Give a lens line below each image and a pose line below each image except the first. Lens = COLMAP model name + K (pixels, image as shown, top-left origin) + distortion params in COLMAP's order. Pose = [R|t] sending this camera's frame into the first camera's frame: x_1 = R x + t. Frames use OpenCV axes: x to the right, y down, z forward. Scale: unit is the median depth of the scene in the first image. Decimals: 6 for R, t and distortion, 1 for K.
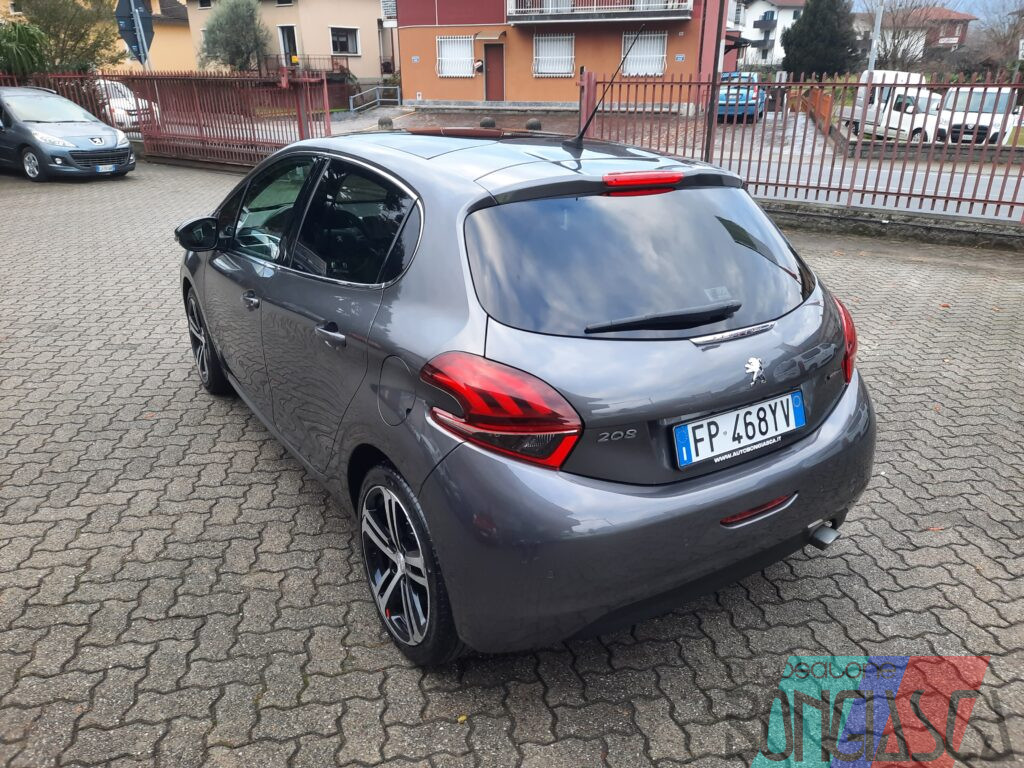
lens RADIAL K [[741.1, 0, 520.0], [0, 741.1, 385.2], [0, 0, 1]] dist [0.032832, -0.024516]
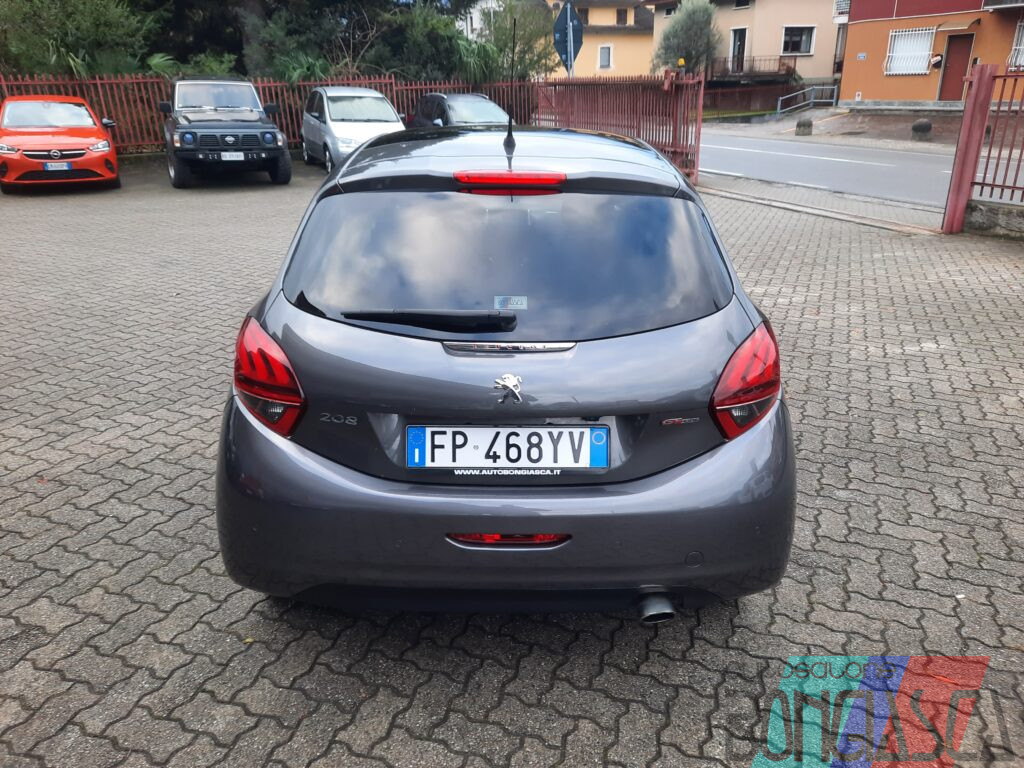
lens RADIAL K [[746.9, 0, 516.3], [0, 746.9, 382.4], [0, 0, 1]] dist [0.021540, -0.011311]
pose [[0.839404, 0.186814, -0.510393, 0.131047], [-0.190797, 0.980592, 0.045126, -0.011499], [0.508917, 0.059502, 0.858756, 0.033946]]
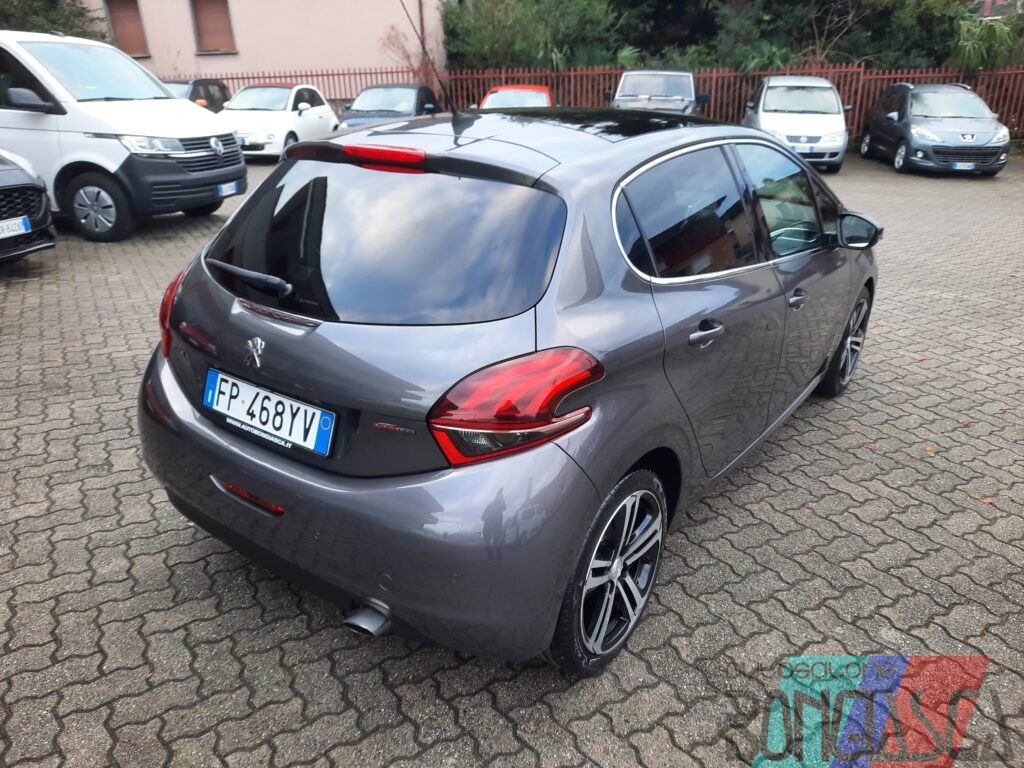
lens RADIAL K [[746.9, 0, 516.3], [0, 746.9, 382.4], [0, 0, 1]] dist [0.021540, -0.011311]
pose [[0.351476, 0.339635, -0.872418, 0.212221], [-0.343764, 0.913598, 0.217173, -0.050722], [0.870799, 0.223575, 0.437862, 0.144868]]
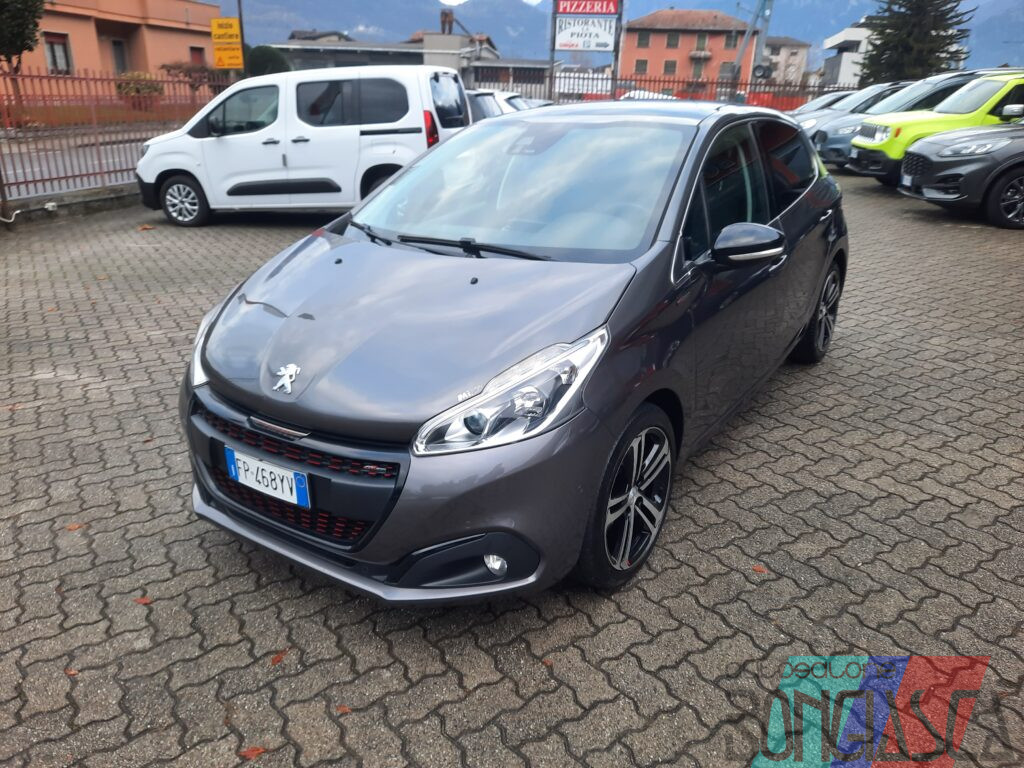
lens RADIAL K [[746.9, 0, 516.3], [0, 746.9, 382.4], [0, 0, 1]] dist [0.021540, -0.011311]
pose [[-0.382431, -0.342015, 0.858355, -0.298001], [0.336930, 0.813388, 0.474213, -0.151929], [-0.860363, 0.470559, -0.195830, 0.400207]]
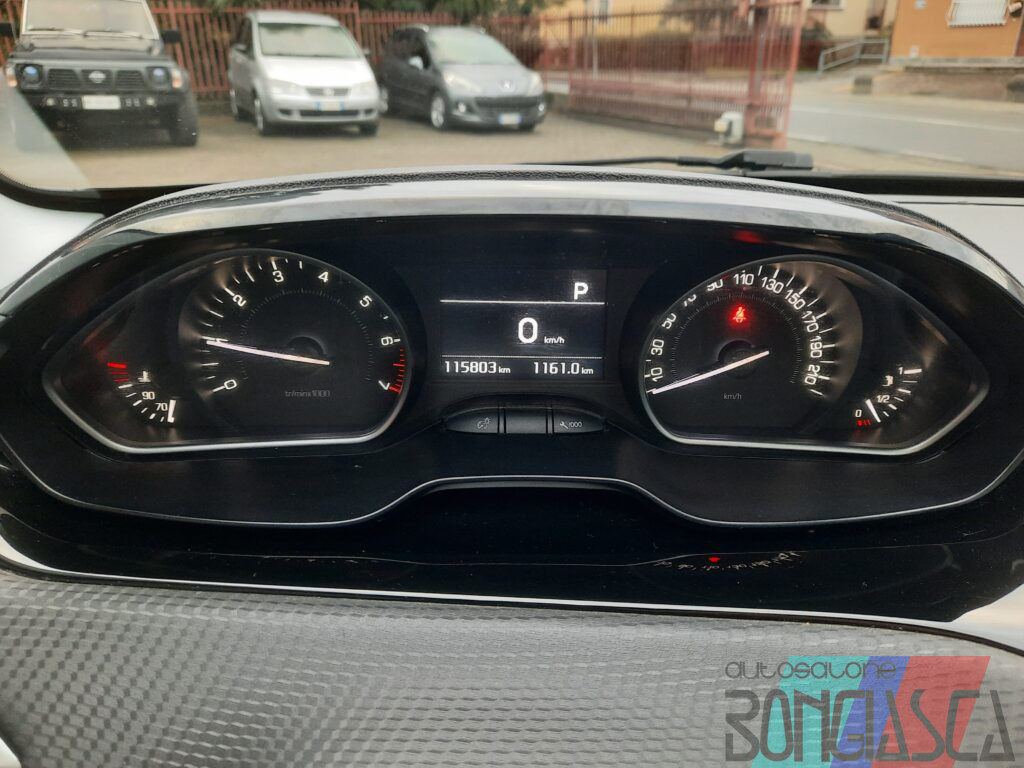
lens RADIAL K [[763.3, 0, 512.0], [0, 763.3, 384.0], [0, 0, 1]] dist [0.001638, -0.003992]
pose [[0.847925, 0.207892, -0.487651, -0.082591], [-0.195998, 0.977656, 0.075988, -0.073493], [0.492552, 0.031146, 0.869725, 0.300048]]
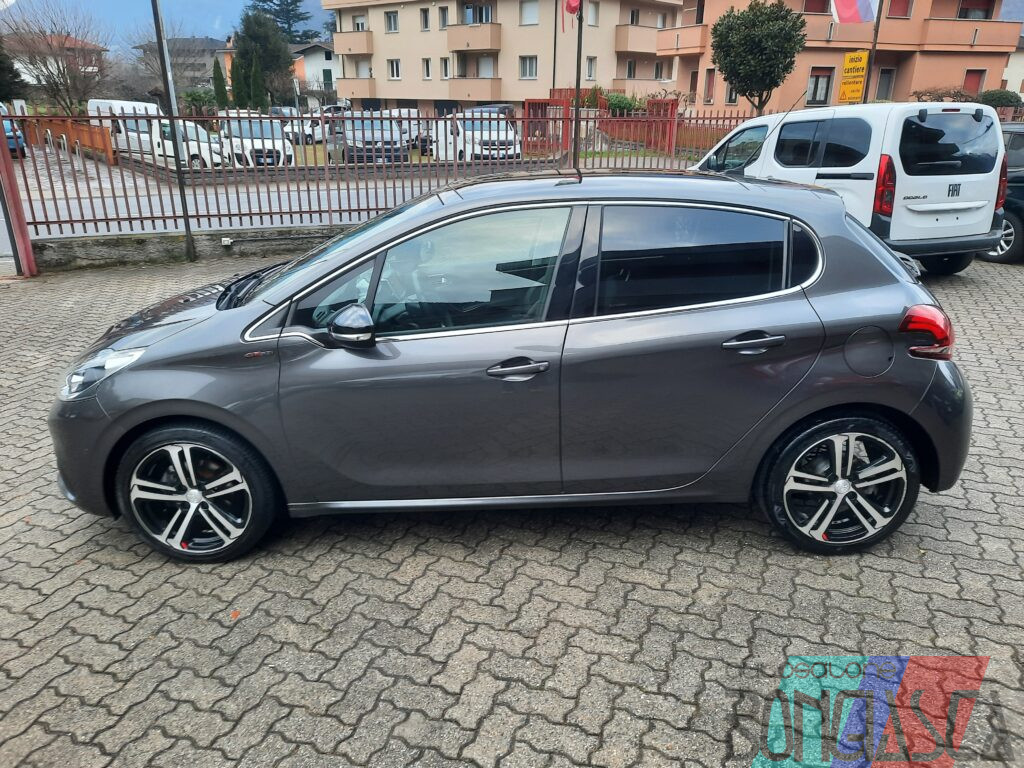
lens RADIAL K [[741.1, 0, 520.0], [0, 741.1, 385.2], [0, 0, 1]] dist [0.032832, -0.024516]
pose [[0.552797, -0.294390, 0.779584, -0.268638], [0.318649, 0.939098, 0.128675, -0.052744], [-0.769986, 0.177283, 0.612937, 0.109336]]
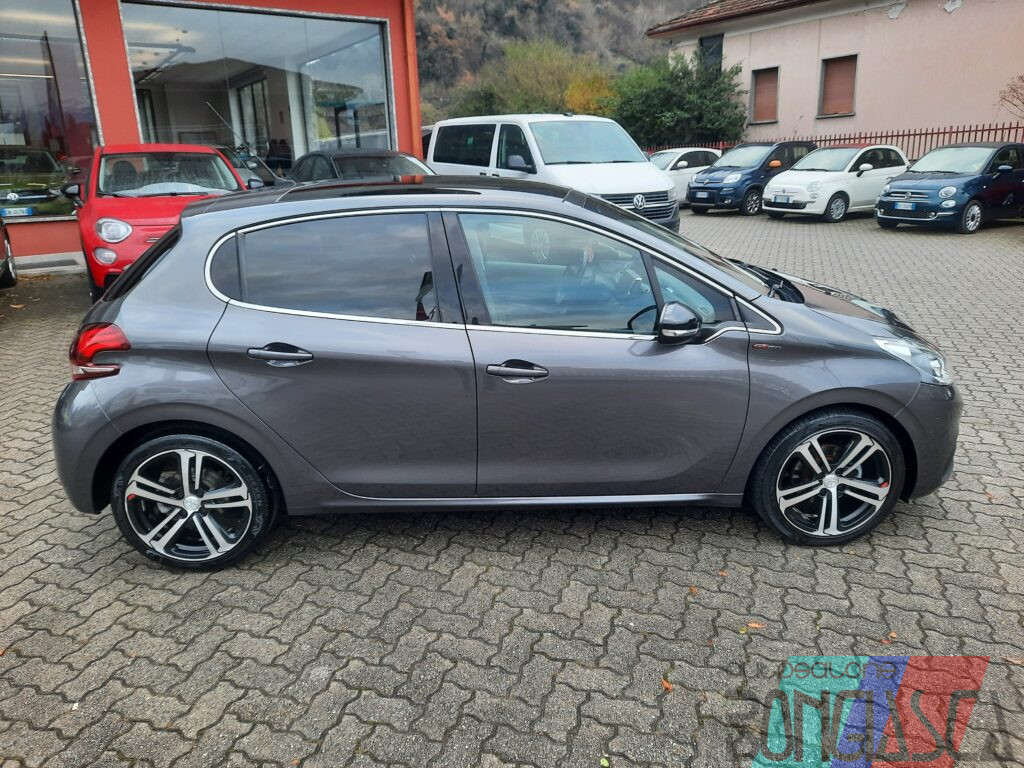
lens RADIAL K [[741.1, 0, 520.0], [0, 741.1, 385.2], [0, 0, 1]] dist [0.032832, -0.024516]
pose [[-0.496914, 0.262699, -0.827082, 0.218758], [-0.311107, 0.835801, 0.452382, -0.155400], [0.810117, 0.482106, -0.333594, 0.401231]]
